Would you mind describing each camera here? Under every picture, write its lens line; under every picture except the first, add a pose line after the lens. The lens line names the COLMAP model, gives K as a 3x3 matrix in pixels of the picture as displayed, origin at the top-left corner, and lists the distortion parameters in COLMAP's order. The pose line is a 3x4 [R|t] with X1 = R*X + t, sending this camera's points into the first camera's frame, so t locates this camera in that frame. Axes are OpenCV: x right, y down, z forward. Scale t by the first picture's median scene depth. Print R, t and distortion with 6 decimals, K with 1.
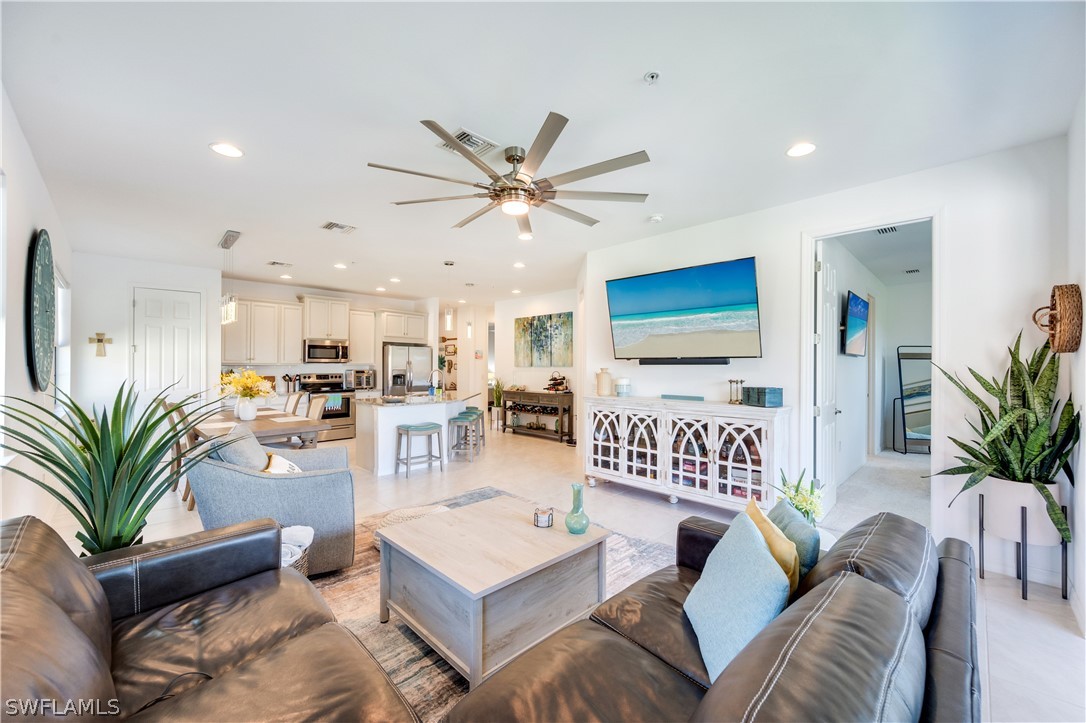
lens RADIAL K [[427.4, 0, 544.0], [0, 427.4, 363.2], [0, 0, 1]] dist [-0.000597, -0.000219]
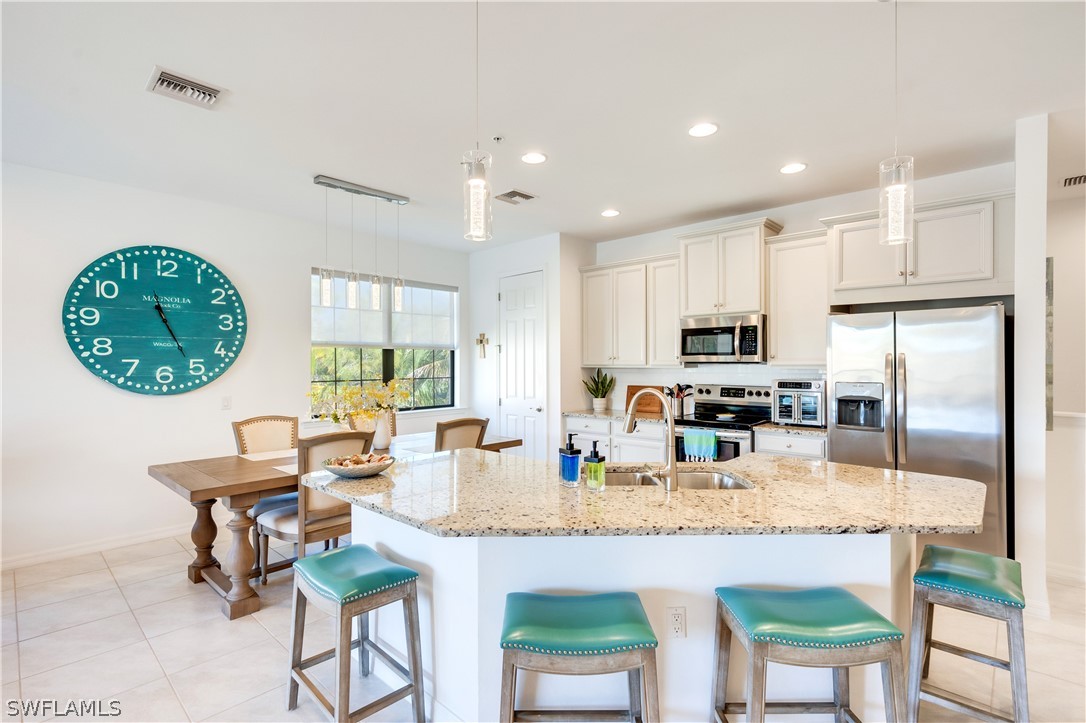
lens RADIAL K [[508.1, 0, 540.6], [0, 508.1, 358.8], [0, 0, 1]] dist [0.002779, -0.000411]
pose [[0.032791, -0.010029, -0.999412, 0.059757], [0.007906, 0.999921, -0.009774, -0.002076], [0.999431, -0.007580, 0.032868, 0.777640]]
